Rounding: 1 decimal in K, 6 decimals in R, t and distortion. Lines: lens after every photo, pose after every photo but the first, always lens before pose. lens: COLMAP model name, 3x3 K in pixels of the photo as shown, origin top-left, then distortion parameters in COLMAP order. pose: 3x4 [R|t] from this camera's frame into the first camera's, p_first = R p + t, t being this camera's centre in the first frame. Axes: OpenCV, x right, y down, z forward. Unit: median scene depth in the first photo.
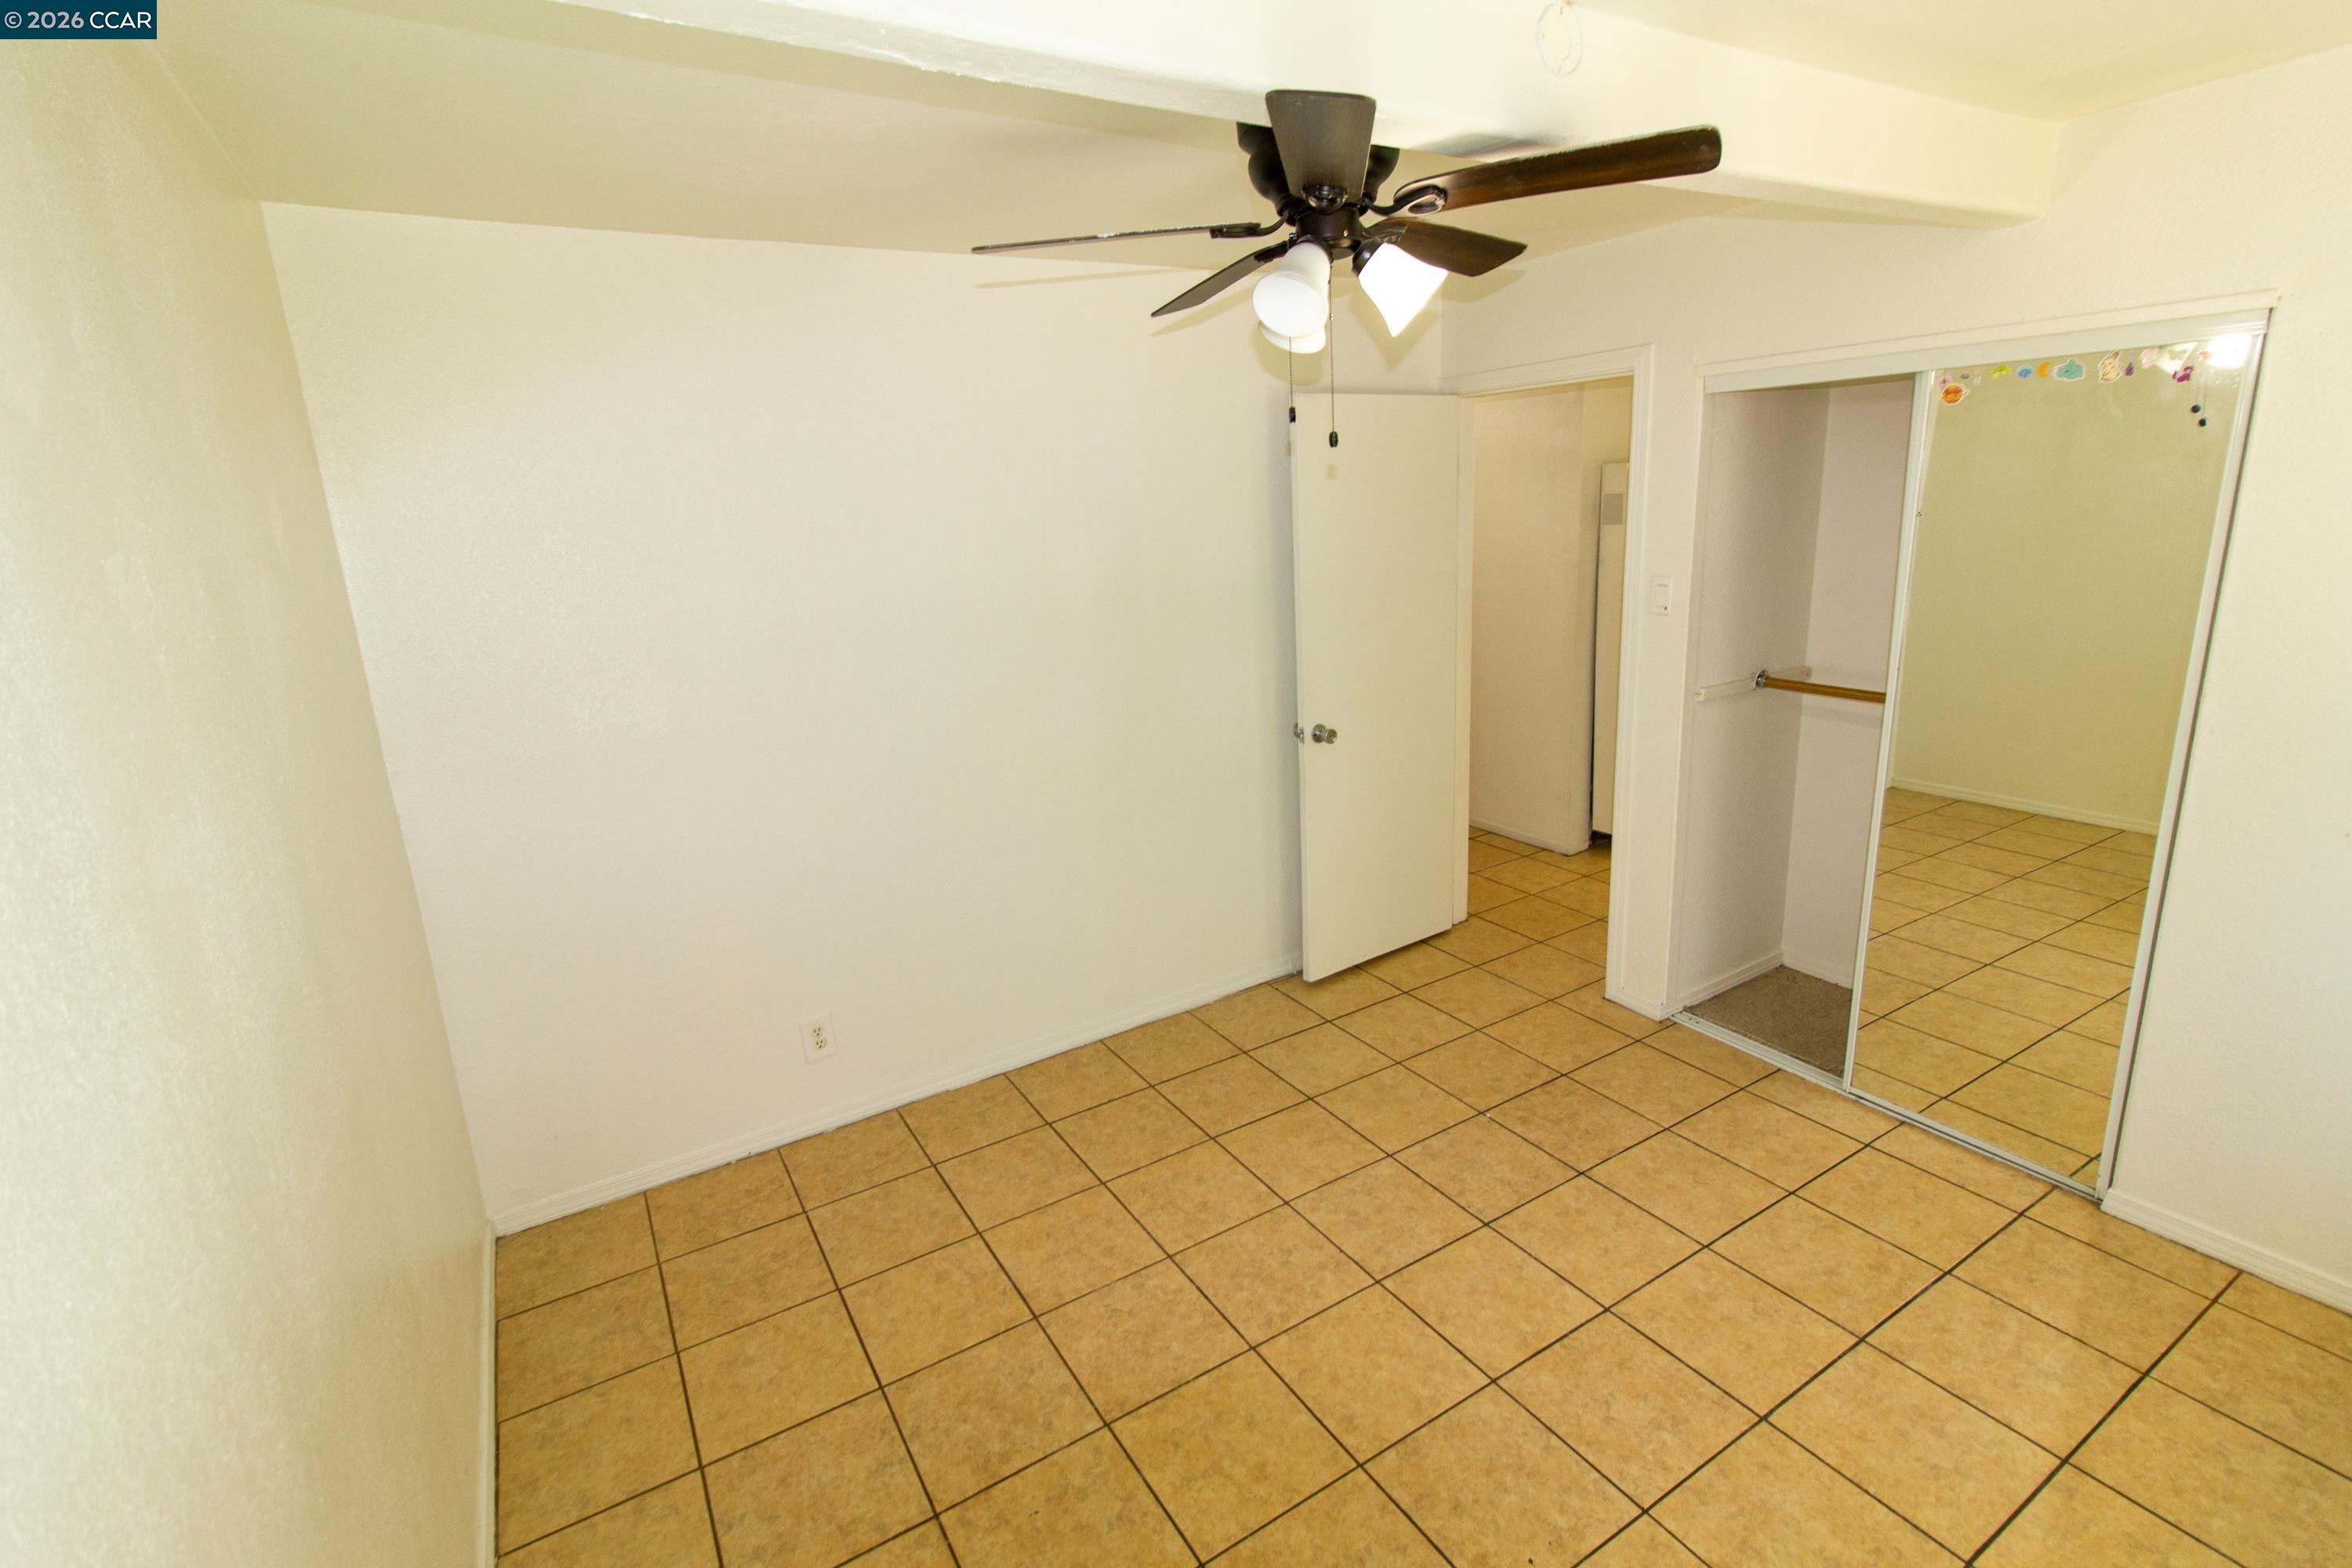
lens RADIAL K [[1087.2, 0, 1182.8], [0, 1087.2, 761.2], [0, 0, 1]] dist [-0.000295, 0.000249]
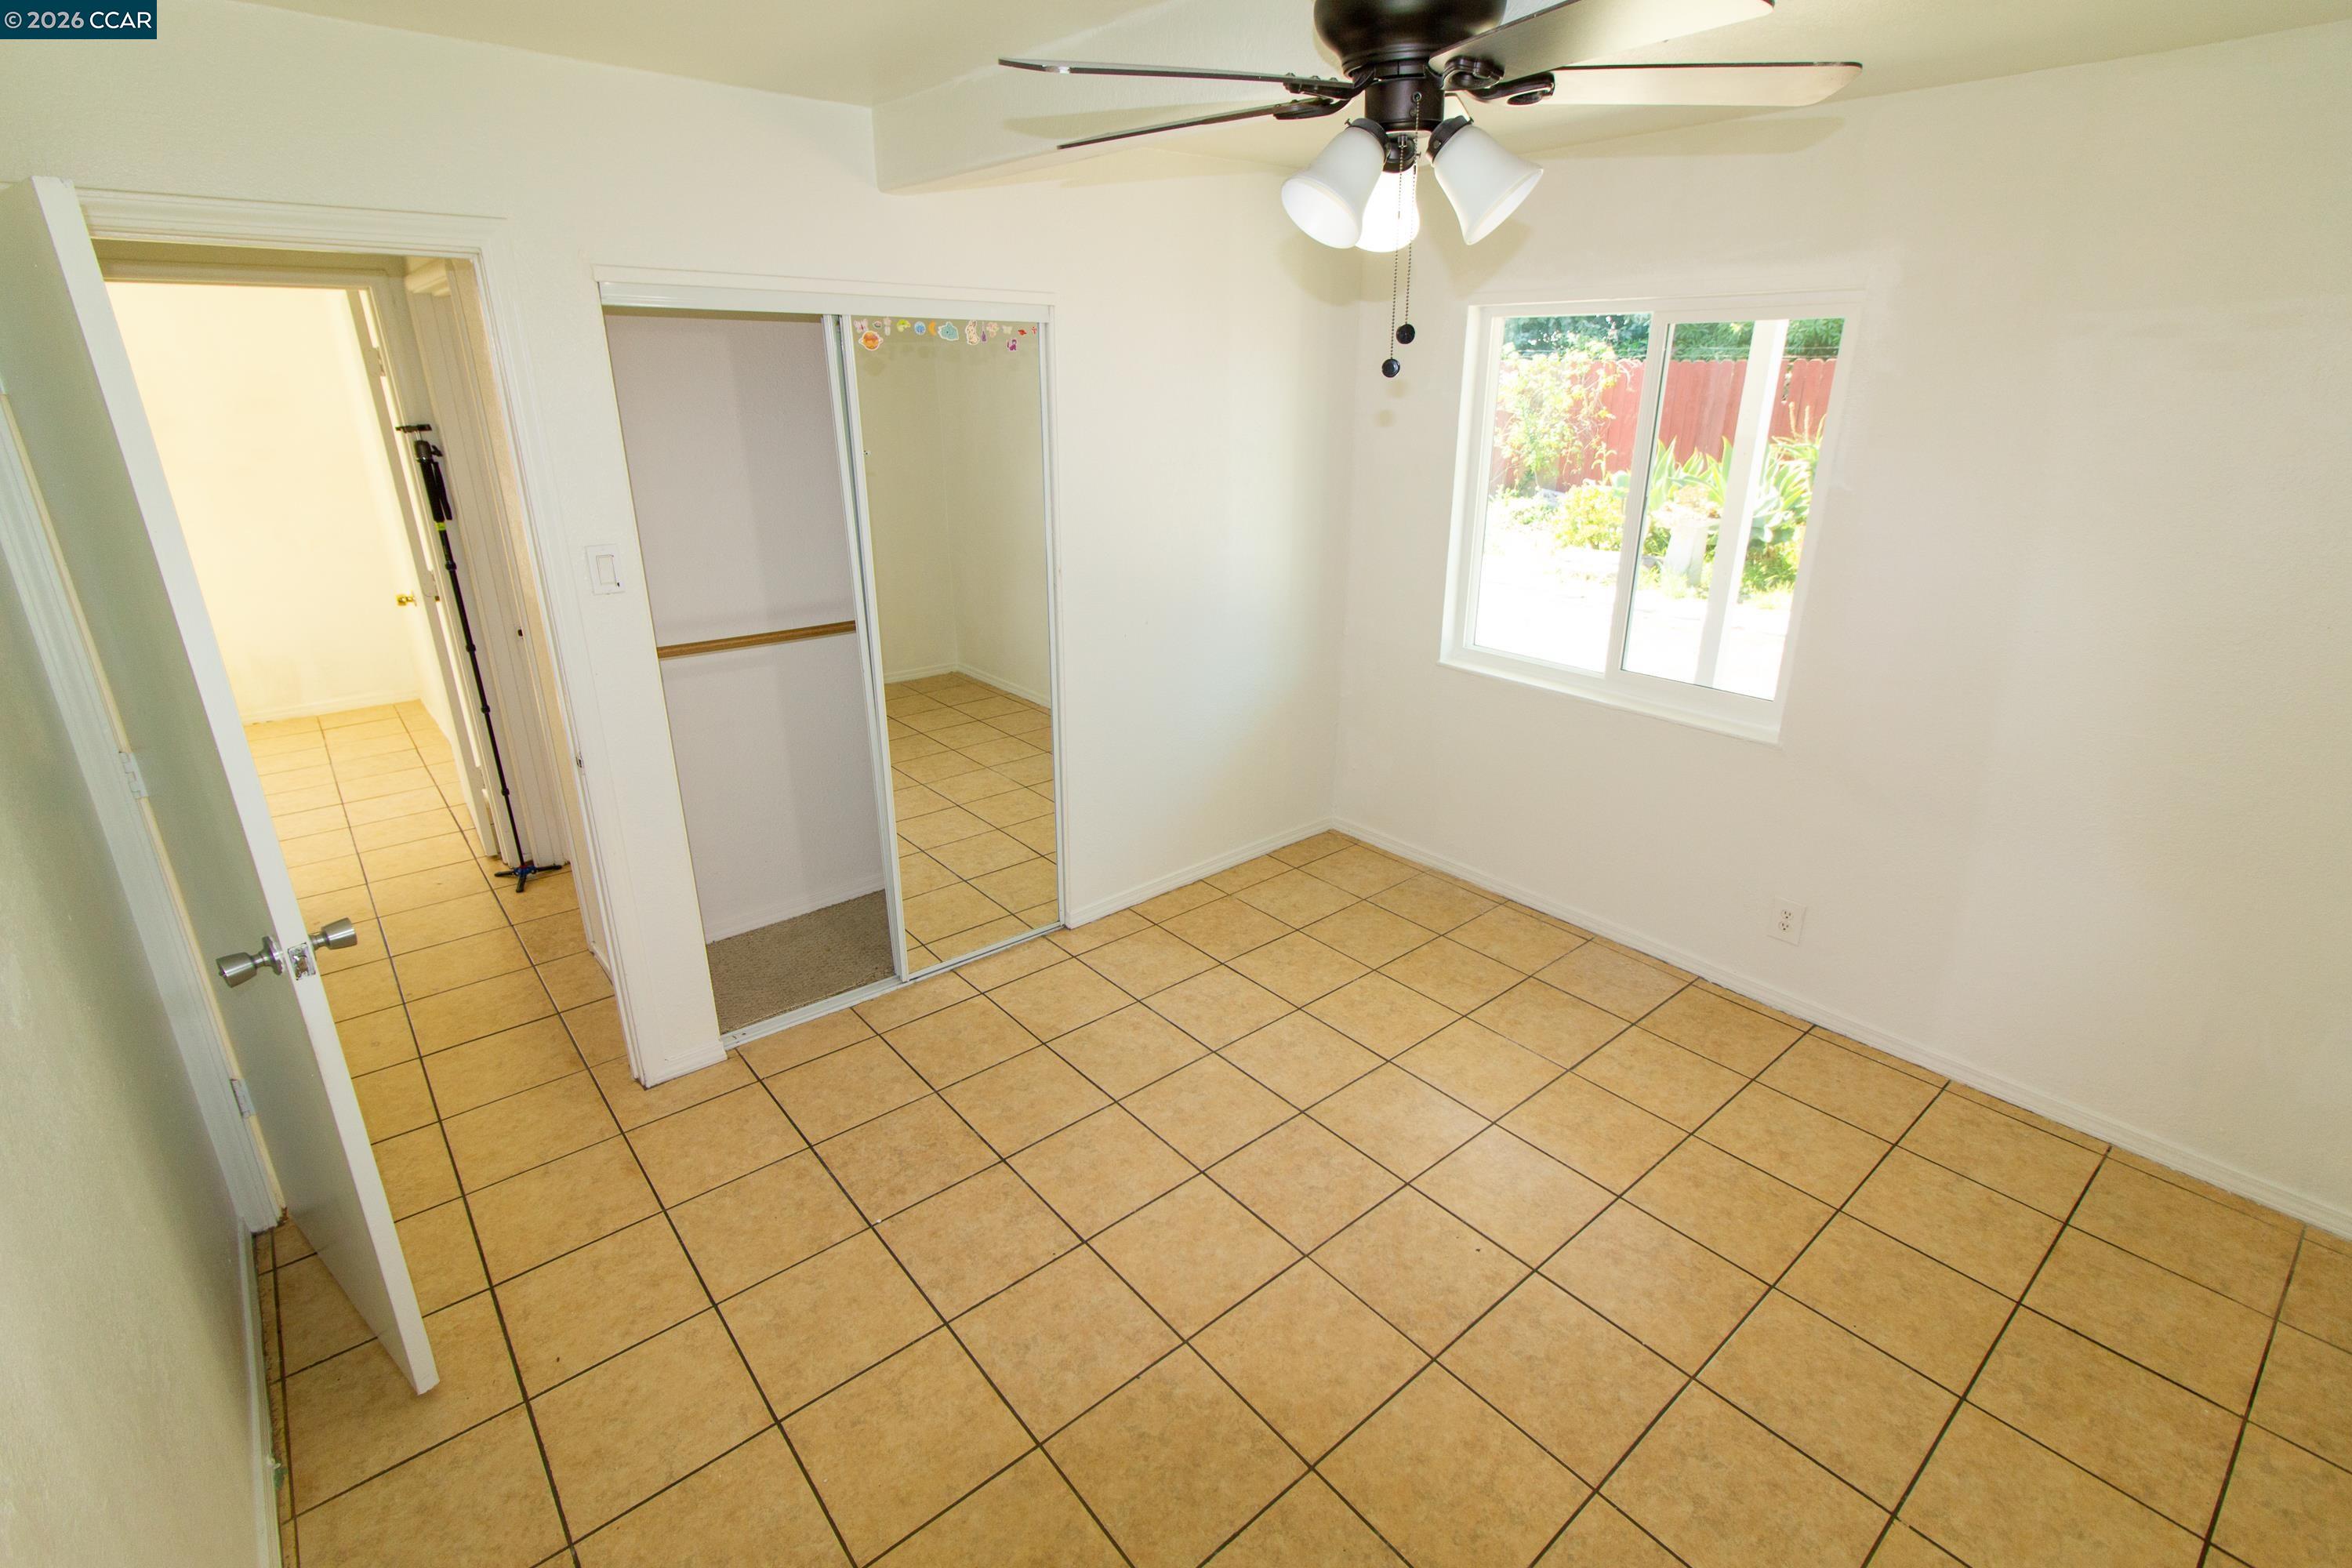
lens RADIAL K [[1087.2, 0, 1182.8], [0, 1087.2, 761.2], [0, 0, 1]] dist [-0.000295, 0.000249]
pose [[-0.150347, -0.288070, 0.945733, -0.495541], [0.242417, 0.916661, 0.317753, -0.222034], [-0.958452, 0.277035, -0.067984, 0.892474]]
